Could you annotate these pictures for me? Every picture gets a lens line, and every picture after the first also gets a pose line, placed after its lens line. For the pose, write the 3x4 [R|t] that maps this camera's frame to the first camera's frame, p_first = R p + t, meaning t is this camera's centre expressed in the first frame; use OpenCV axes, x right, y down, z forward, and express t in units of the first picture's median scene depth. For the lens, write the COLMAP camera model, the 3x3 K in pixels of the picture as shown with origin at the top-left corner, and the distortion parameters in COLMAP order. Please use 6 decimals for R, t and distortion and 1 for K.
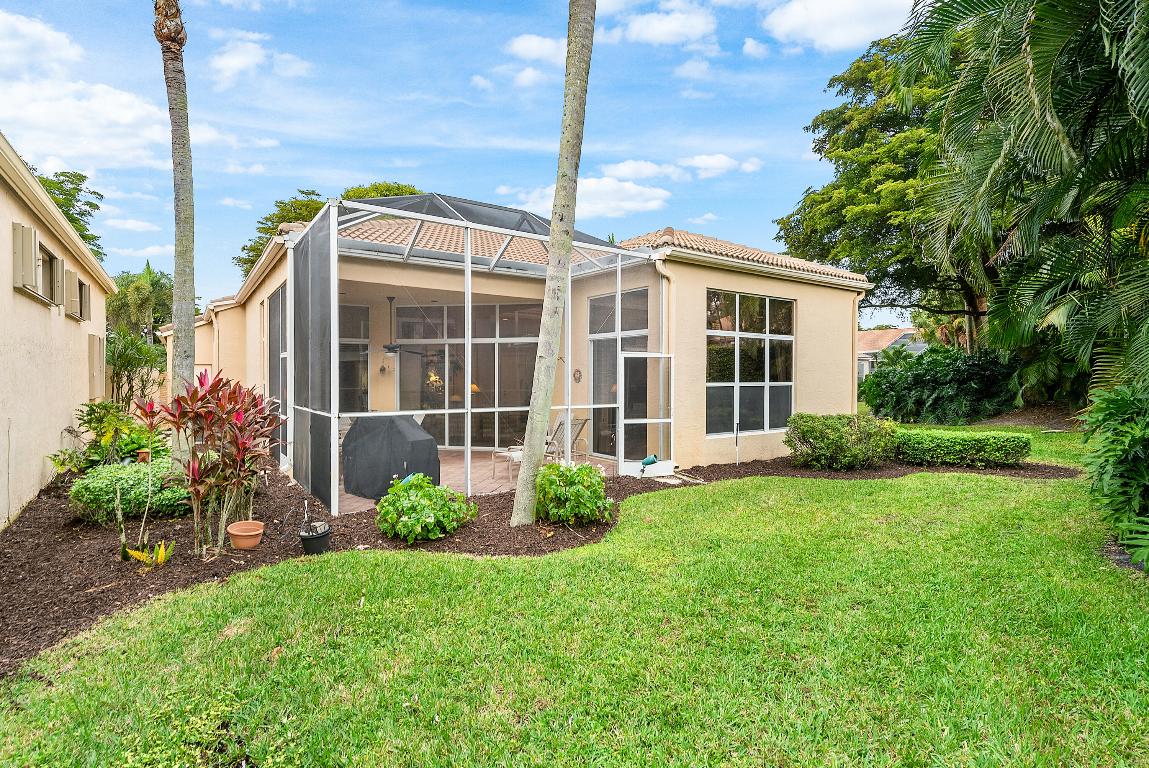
lens RADIAL K [[546.1, 0, 574.5], [0, 546.1, 372.8], [0, 0, 1]] dist [0.015478, -0.000060]
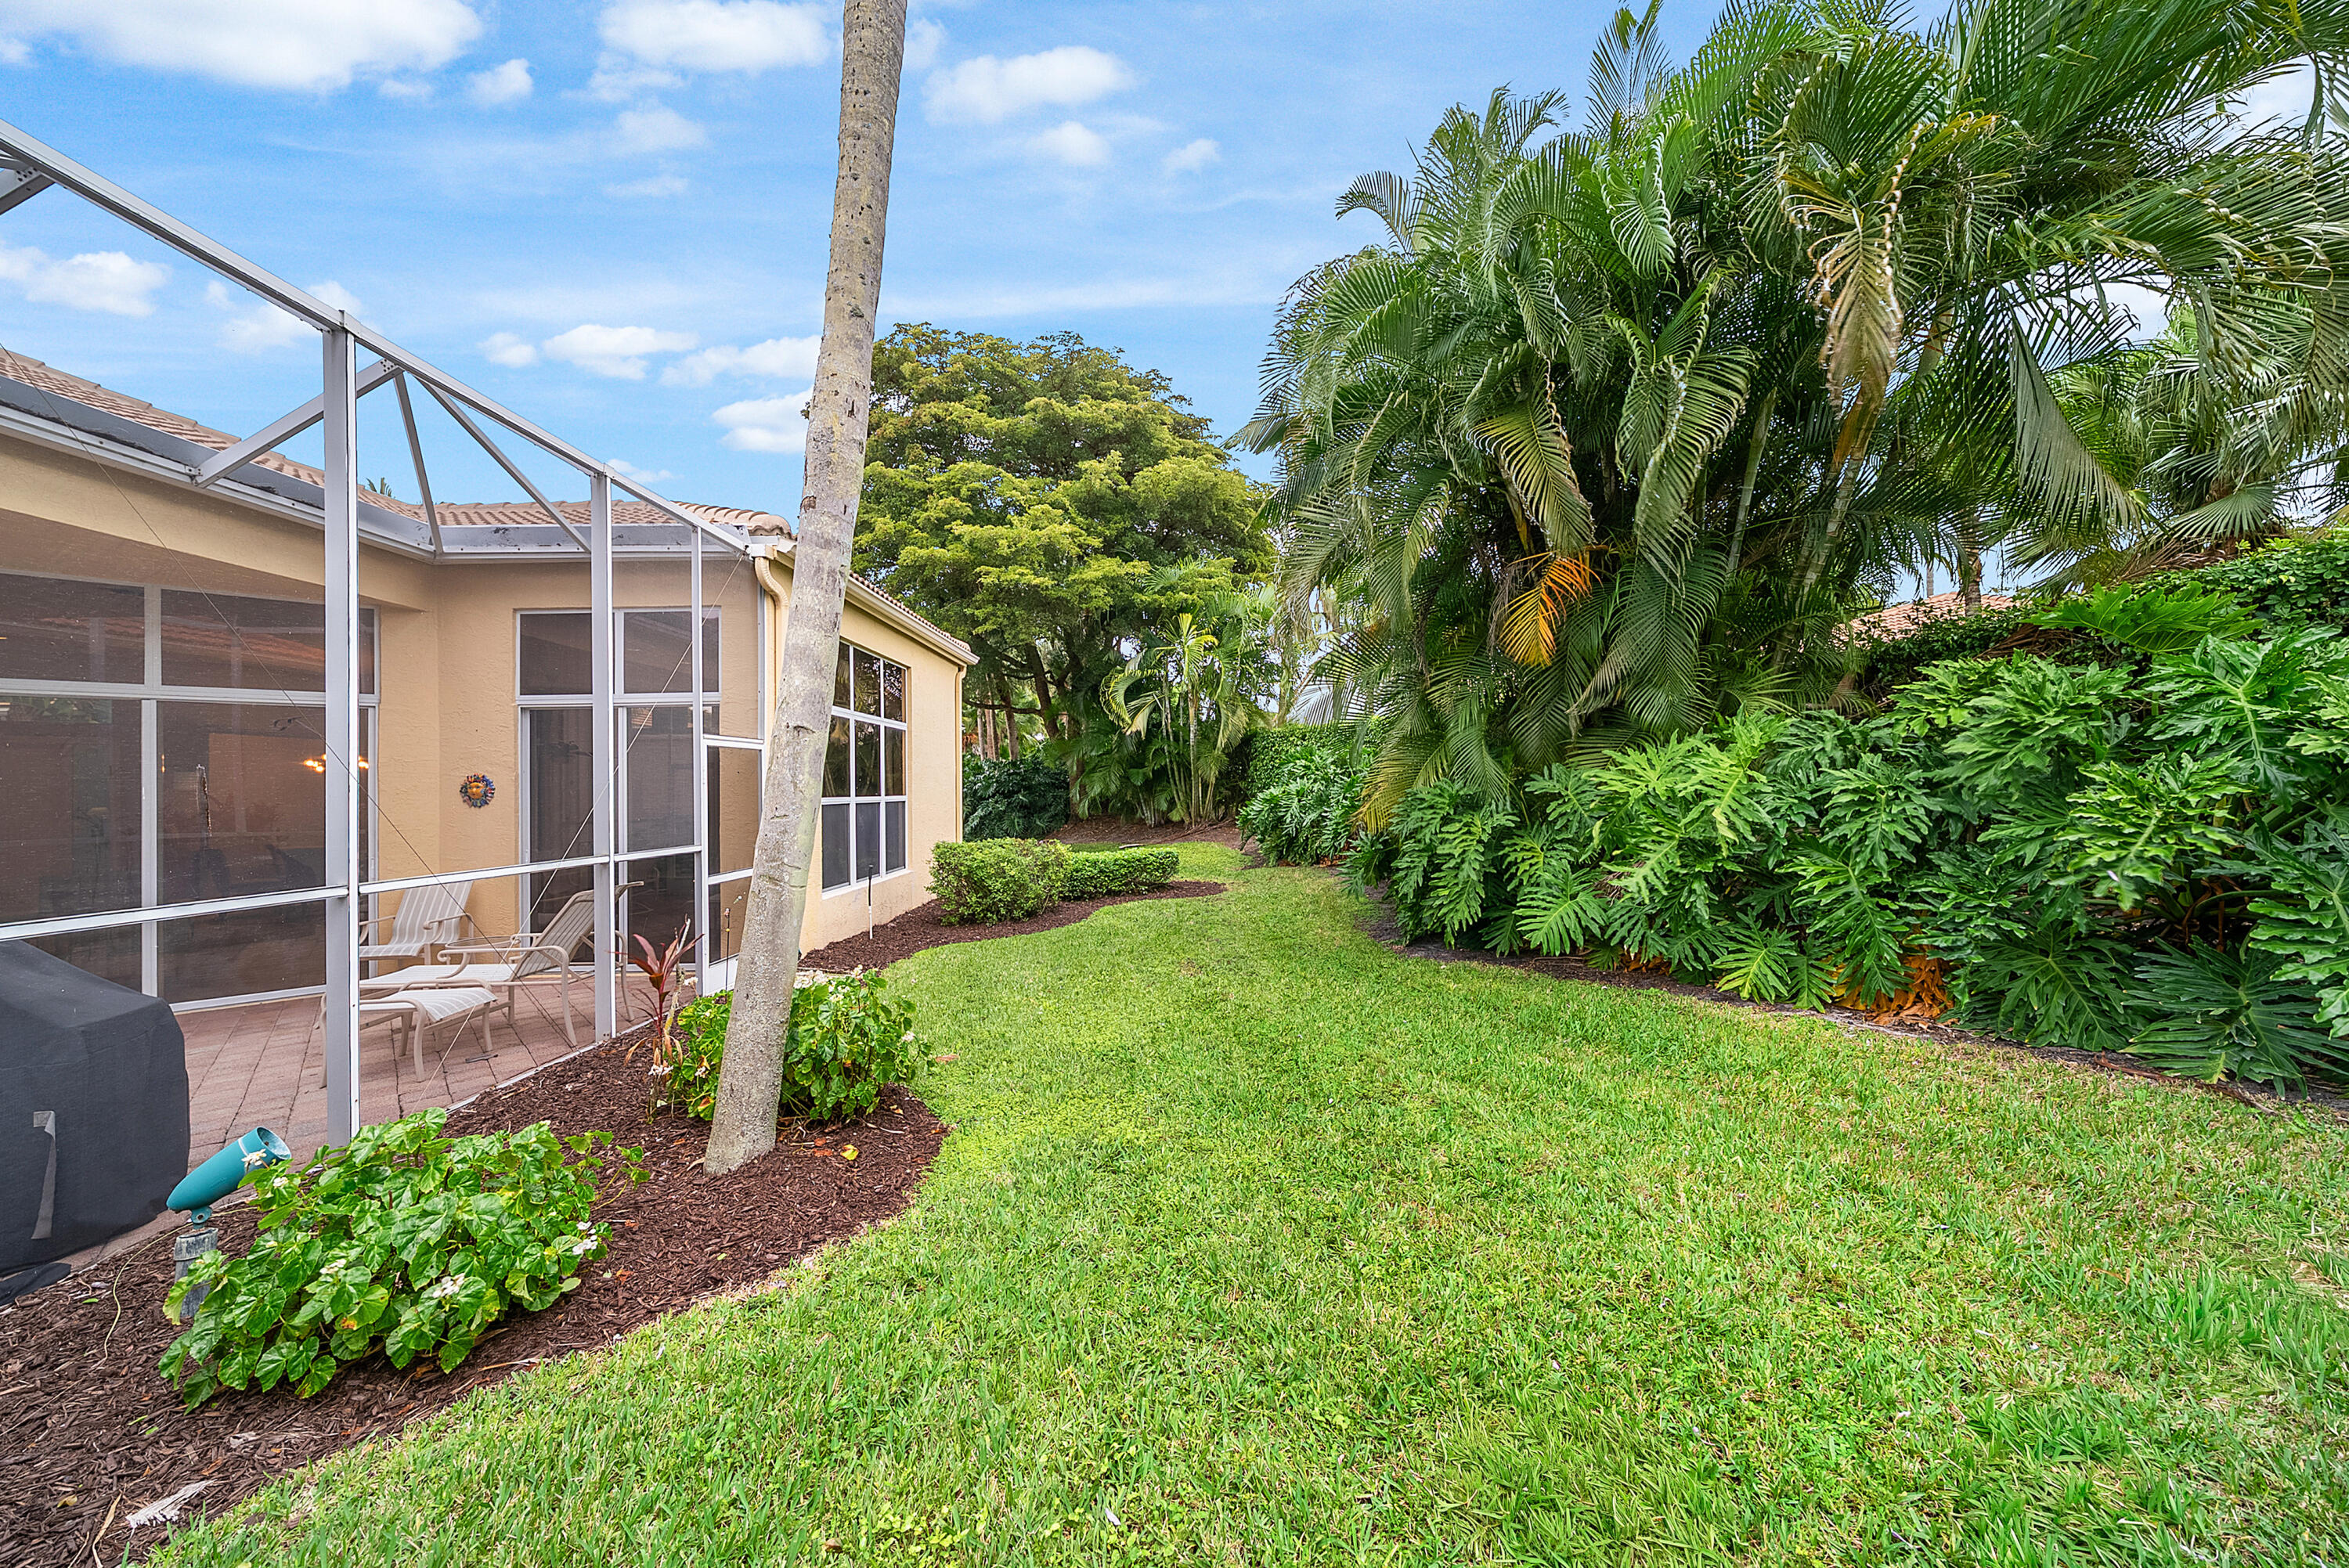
lens RADIAL K [[806.9, 0, 1178.4], [0, 806.9, 770.1], [0, 0, 1]] dist [0.000015, -0.000007]
pose [[0.593470, 0.005820, 0.804835, -0.211719], [0.014544, 0.999733, -0.017954, 0.010413], [-0.804725, 0.022360, 0.593226, 0.231765]]
